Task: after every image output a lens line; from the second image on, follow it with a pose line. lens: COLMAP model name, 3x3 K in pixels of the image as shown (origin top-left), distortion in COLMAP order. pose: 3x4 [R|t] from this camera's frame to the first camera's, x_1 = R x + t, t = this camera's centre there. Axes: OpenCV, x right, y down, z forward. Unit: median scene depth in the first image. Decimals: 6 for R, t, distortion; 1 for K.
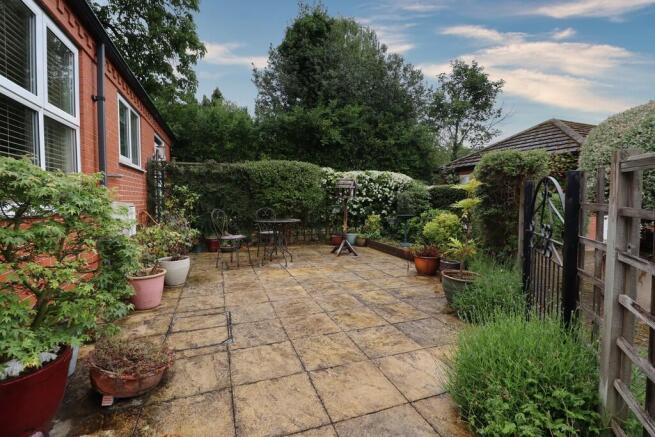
lens RADIAL K [[303.6, 0, 328.2], [0, 303.6, 211.5], [0, 0, 1]] dist [0.000999, 0.000006]
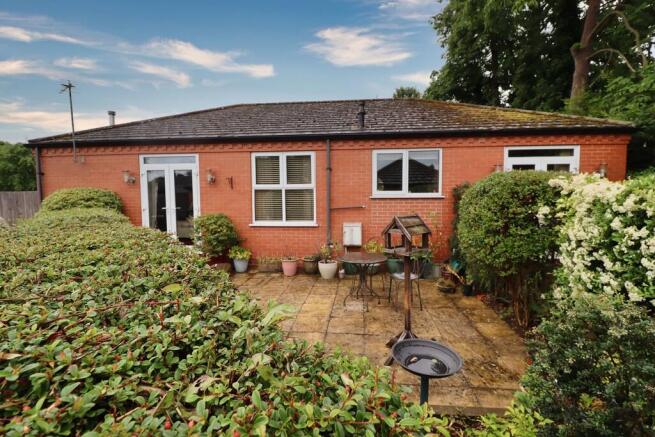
lens RADIAL K [[303.6, 0, 328.2], [0, 303.6, 211.5], [0, 0, 1]] dist [0.000999, 0.000006]
pose [[-0.434480, 0.061906, -0.898552, 1.273567], [-0.037450, 0.995531, 0.086696, -0.349797], [0.899903, 0.071318, -0.430220, 2.378400]]
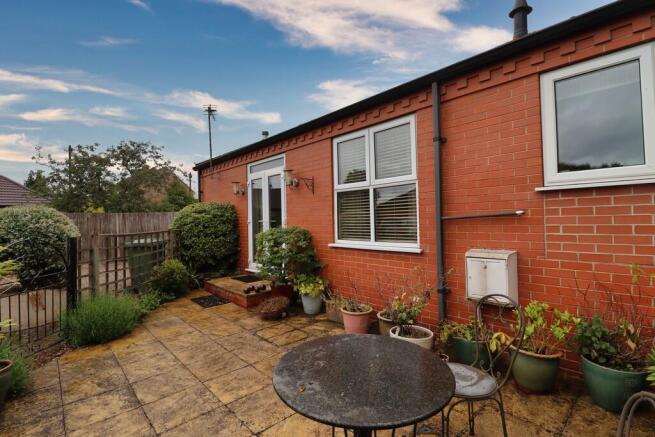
lens RADIAL K [[303.6, 0, 328.2], [0, 303.6, 211.5], [0, 0, 1]] dist [0.000999, 0.000006]
pose [[-0.923513, 0.012299, -0.383371, -0.074541], [0.003820, 0.999731, 0.022871, -0.218155], [0.383549, 0.019657, -0.923311, 2.275177]]
